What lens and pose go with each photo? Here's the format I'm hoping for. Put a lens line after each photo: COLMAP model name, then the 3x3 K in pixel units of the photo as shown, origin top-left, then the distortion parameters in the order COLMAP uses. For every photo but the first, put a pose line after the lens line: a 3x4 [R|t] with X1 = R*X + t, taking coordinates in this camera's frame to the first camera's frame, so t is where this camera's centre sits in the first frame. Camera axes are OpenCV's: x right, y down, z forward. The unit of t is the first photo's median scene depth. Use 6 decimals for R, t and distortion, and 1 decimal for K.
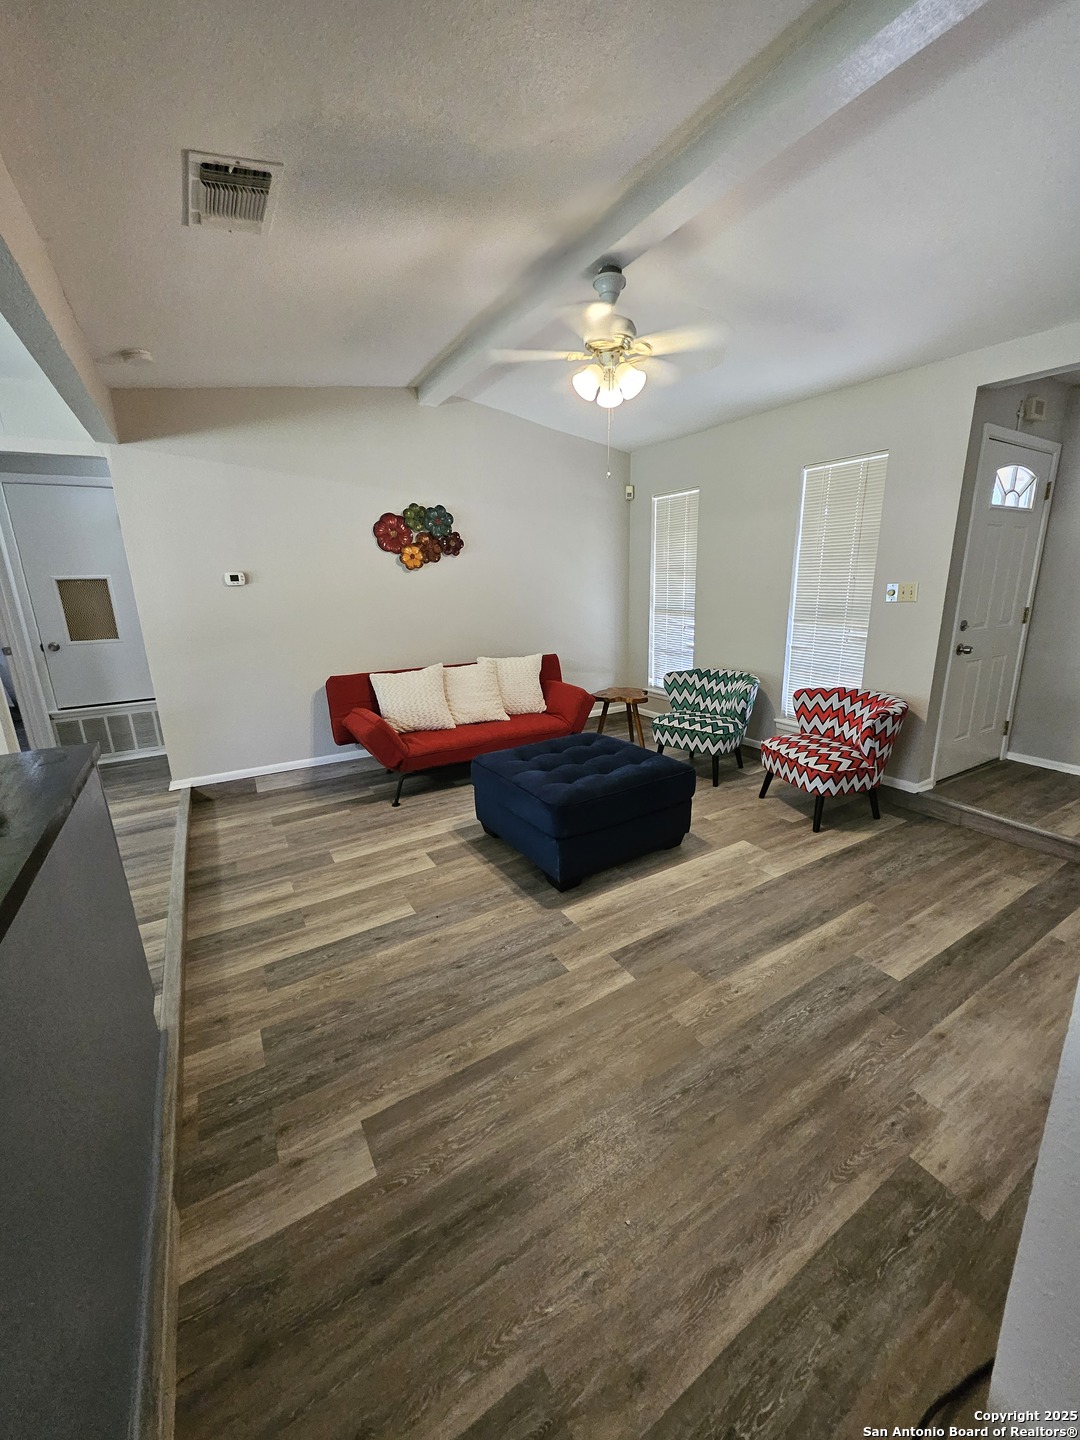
lens RADIAL K [[563.3, 0, 560.9], [0, 563.3, 719.4], [0, 0, 1]] dist [0.001783, 0.000566]
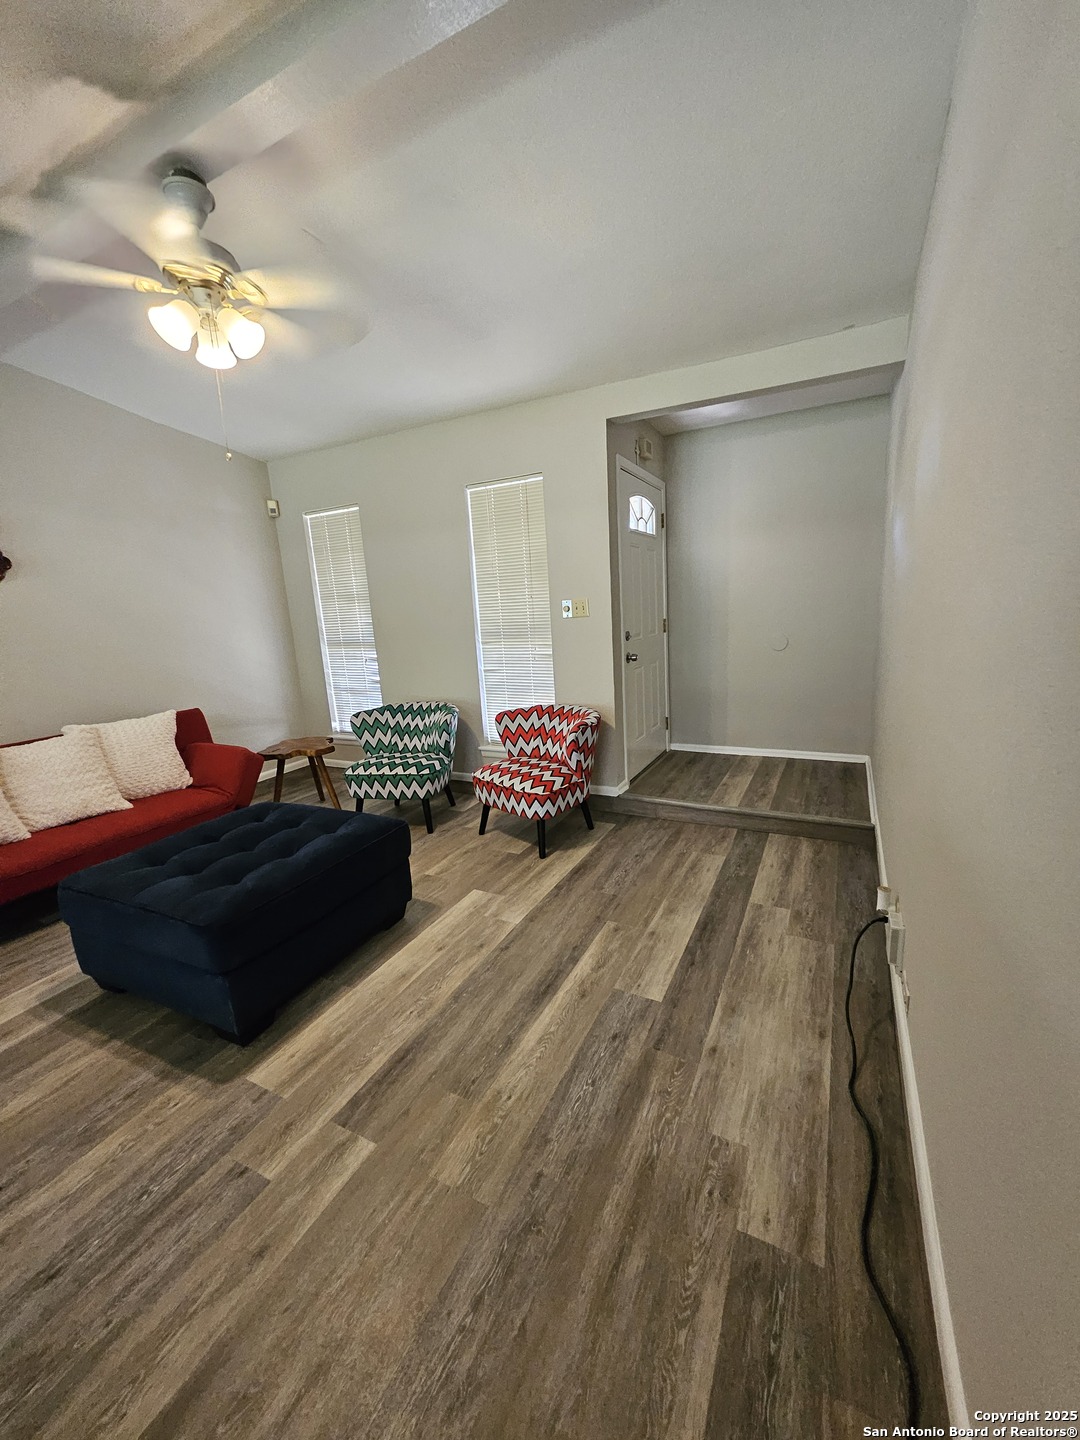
lens RADIAL K [[563.3, 0, 560.9], [0, 563.3, 719.4], [0, 0, 1]] dist [0.001783, 0.000566]
pose [[0.849887, -0.131831, 0.510208, 0.022450], [0.164384, 0.986213, -0.019001, -0.007092], [-0.500669, 0.100018, 0.859841, 0.129733]]
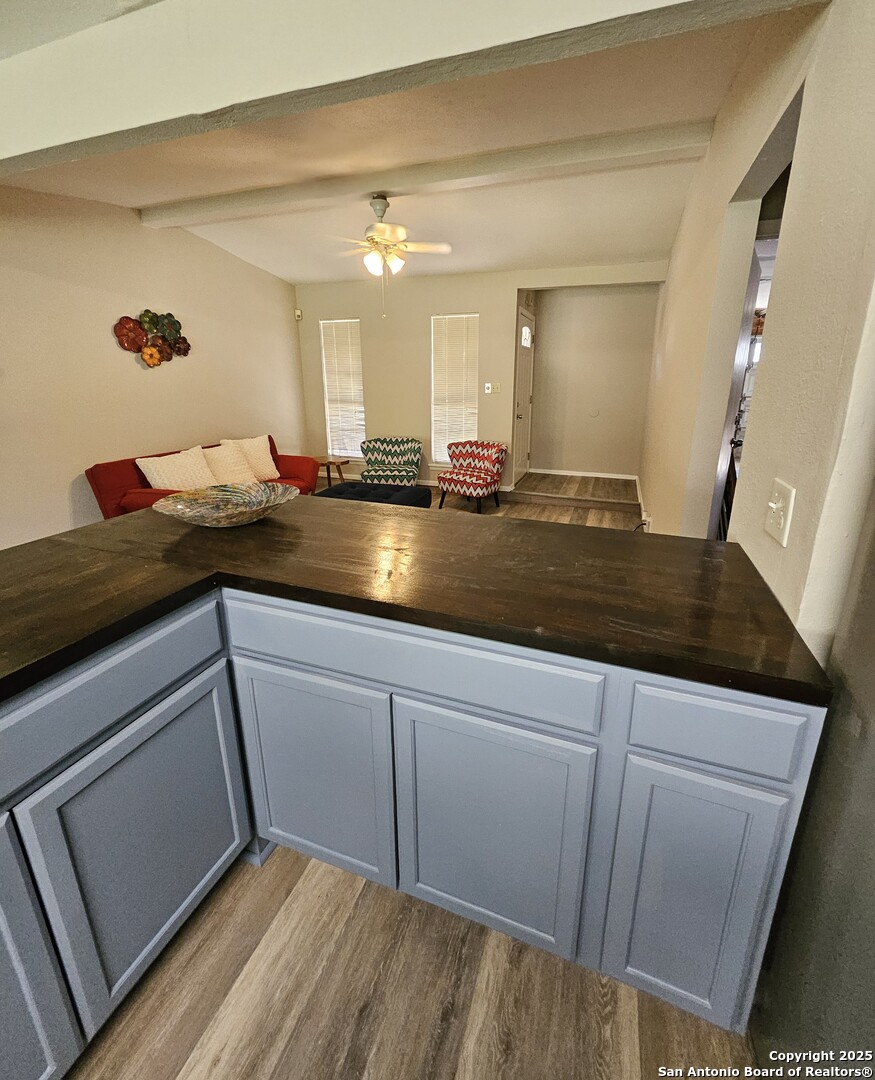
lens RADIAL K [[457.9, 0, 451.8], [0, 457.9, 495.3], [0, 0, 1]] dist [-0.001472, -0.000051]
pose [[0.782613, -0.138018, 0.607016, -0.462545], [0.136393, 0.989436, 0.049121, 0.037144], [-0.607383, 0.044350, 0.793170, -0.123294]]
